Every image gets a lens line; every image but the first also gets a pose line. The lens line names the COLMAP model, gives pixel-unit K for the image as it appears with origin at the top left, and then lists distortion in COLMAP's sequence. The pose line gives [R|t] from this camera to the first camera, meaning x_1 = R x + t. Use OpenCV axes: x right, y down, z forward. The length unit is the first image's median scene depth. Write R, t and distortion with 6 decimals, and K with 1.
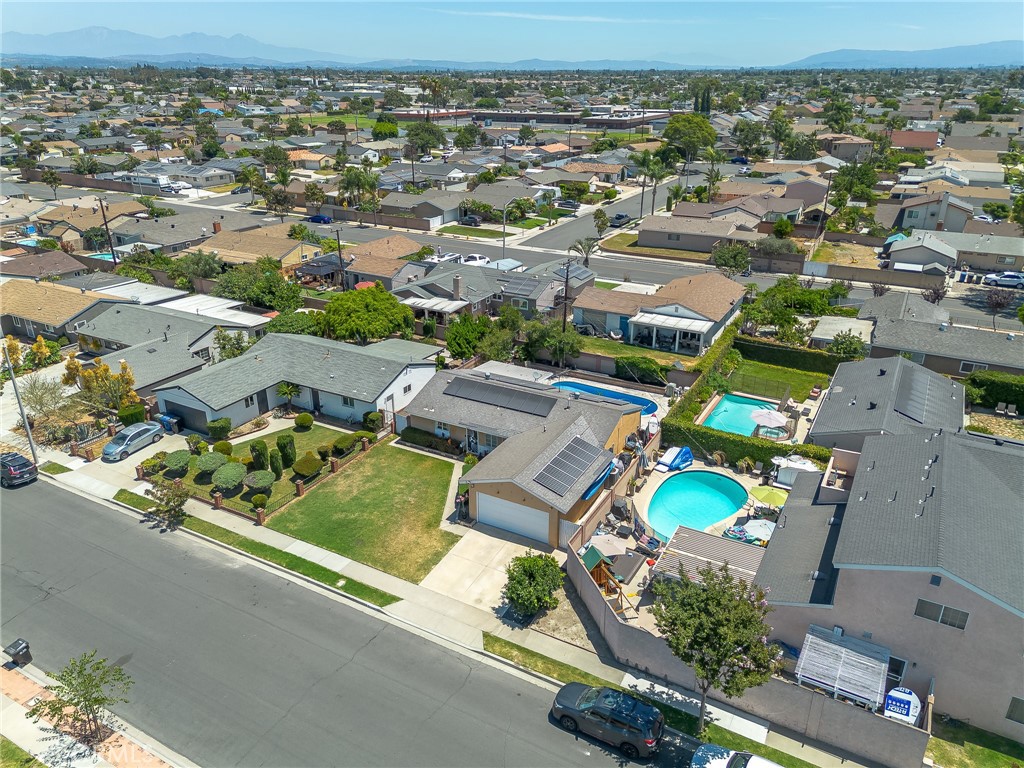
lens RADIAL K [[724.0, 0, 510.7], [0, 724.0, 377.8], [0, 0, 1]] dist [0.069140, -0.059269]
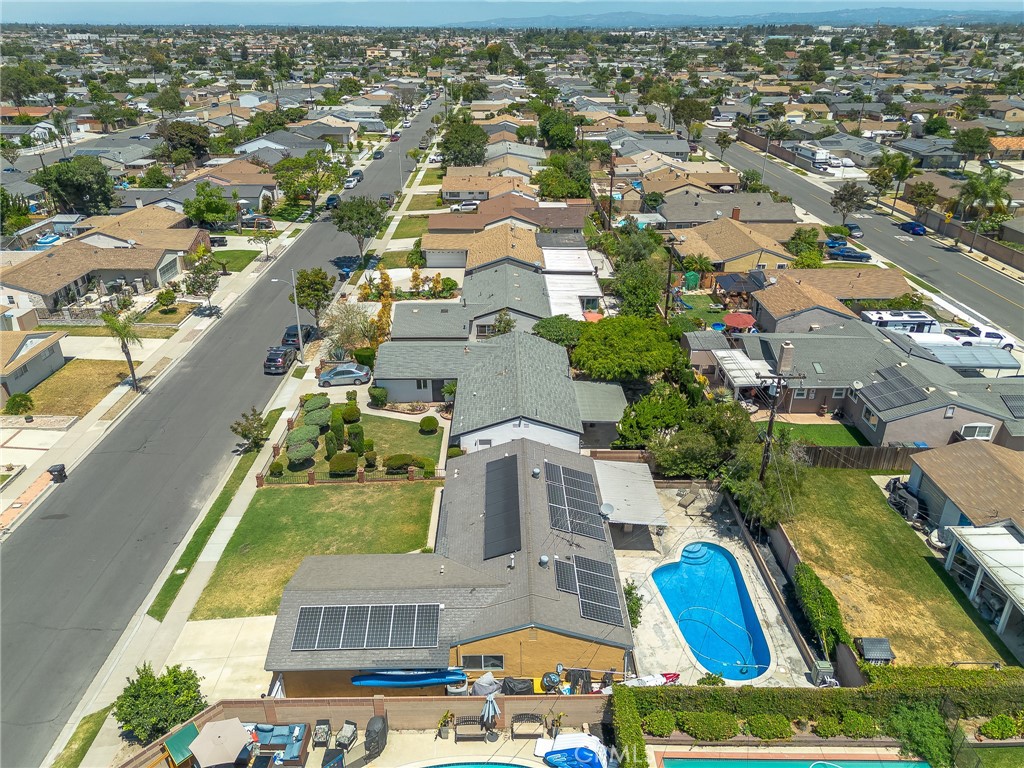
lens RADIAL K [[724.0, 0, 512.4], [0, 724.0, 379.7], [0, 0, 1]] dist [0.069140, -0.059269]
pose [[0.494160, 0.373716, -0.784947, 0.498714], [-0.333424, 0.915318, 0.225880, -0.247317], [0.802891, 0.150099, 0.576920, 0.537730]]
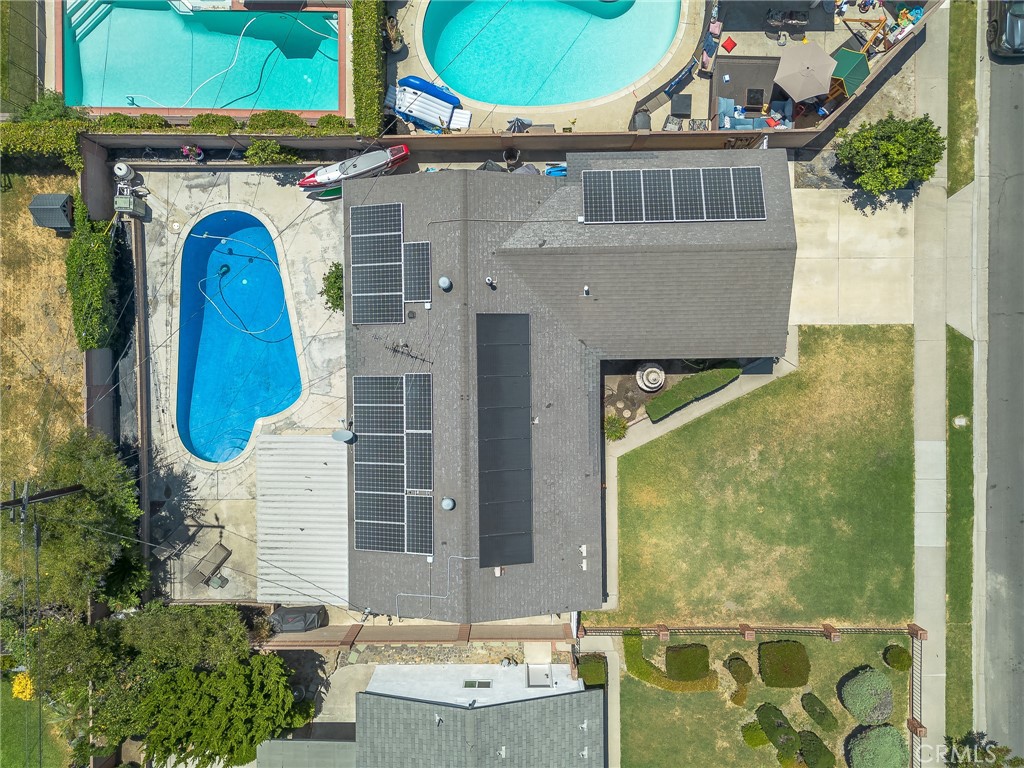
lens RADIAL K [[724.0, 0, 514.5], [0, 724.0, 384.0], [0, 0, 1]] dist [0.069140, -0.059269]
pose [[-0.491270, -0.870833, -0.017420, 0.019348], [0.345812, -0.213364, 0.913723, -0.376630], [-0.799417, 0.442861, 0.405964, 0.752160]]
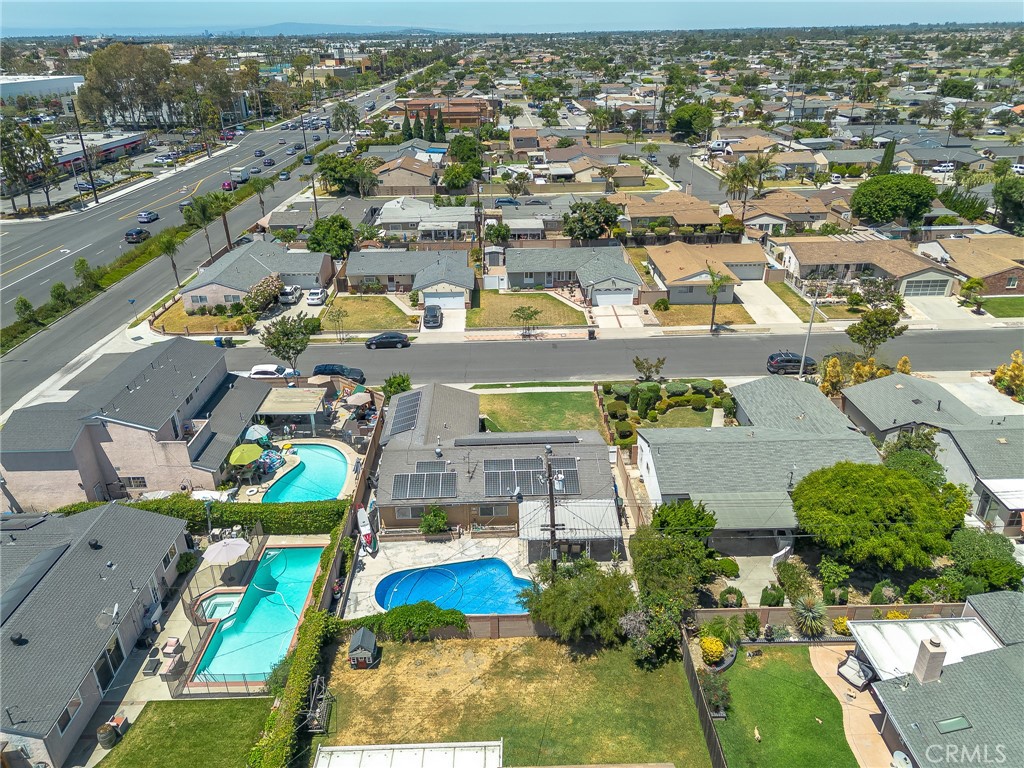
lens RADIAL K [[724.0, 0, 516.3], [0, 724.0, 383.9], [0, 0, 1]] dist [0.069140, -0.059269]
pose [[-0.857930, 0.227541, -0.460631, 0.390110], [-0.190571, 0.691675, 0.696612, -0.662927], [0.477115, 0.685427, -0.550046, 1.407665]]
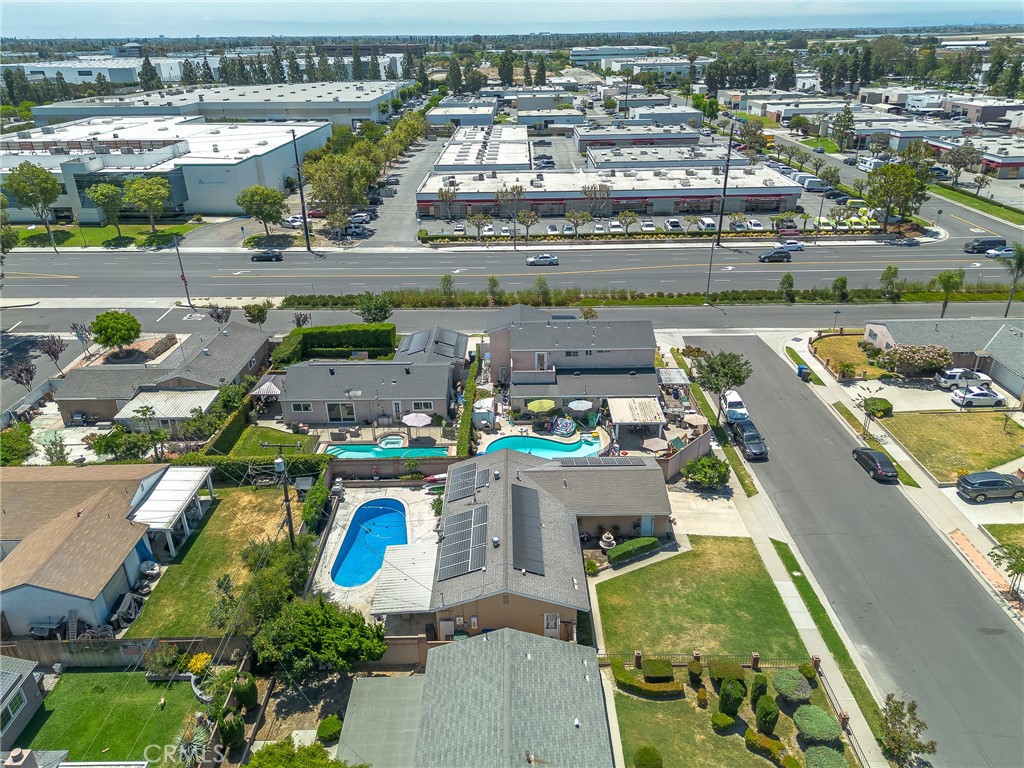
lens RADIAL K [[724.0, 0, 512.5], [0, 724.0, 384.4], [0, 0, 1]] dist [0.069140, -0.059269]
pose [[-0.491325, -0.374132, 0.786527, -0.602848], [0.349326, 0.742580, 0.571443, -0.579582], [-0.797854, 0.555518, -0.234154, 1.071892]]
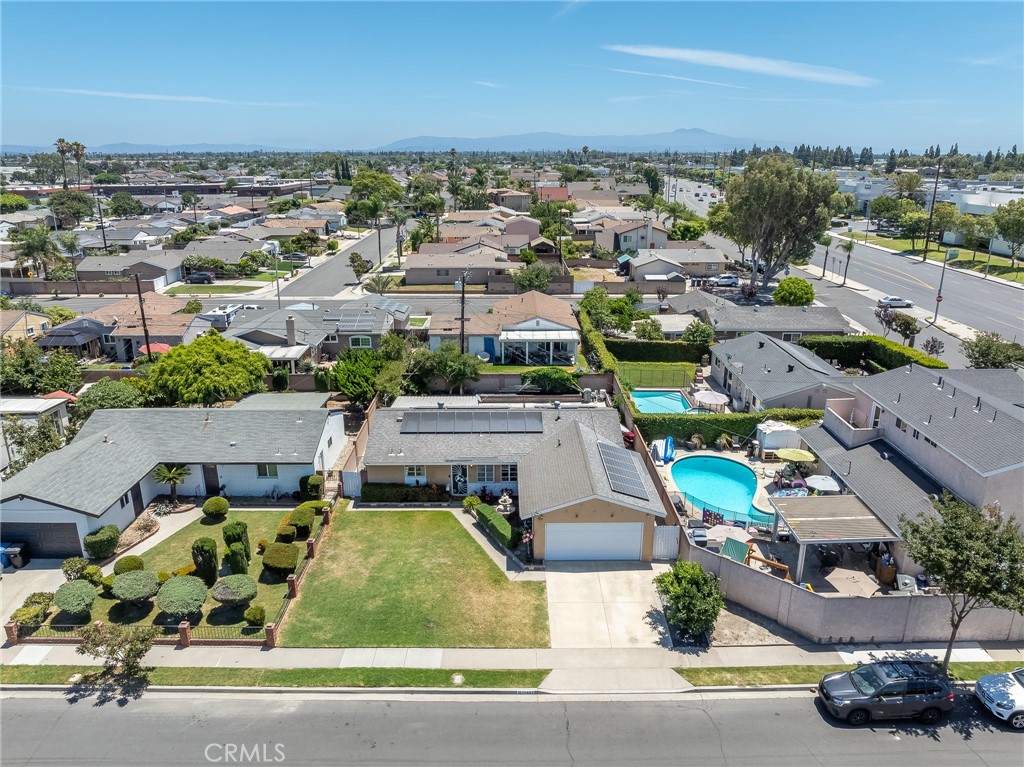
lens RADIAL K [[719.4, 0, 513.3], [0, 719.4, 380.2], [0, 0, 1]] dist [-0.046416, 0.009382]
pose [[0.871258, -0.147737, 0.468063, -0.343125], [0.188838, 0.981117, -0.041830, 0.020169], [-0.453045, 0.124833, 0.882704, 0.222563]]
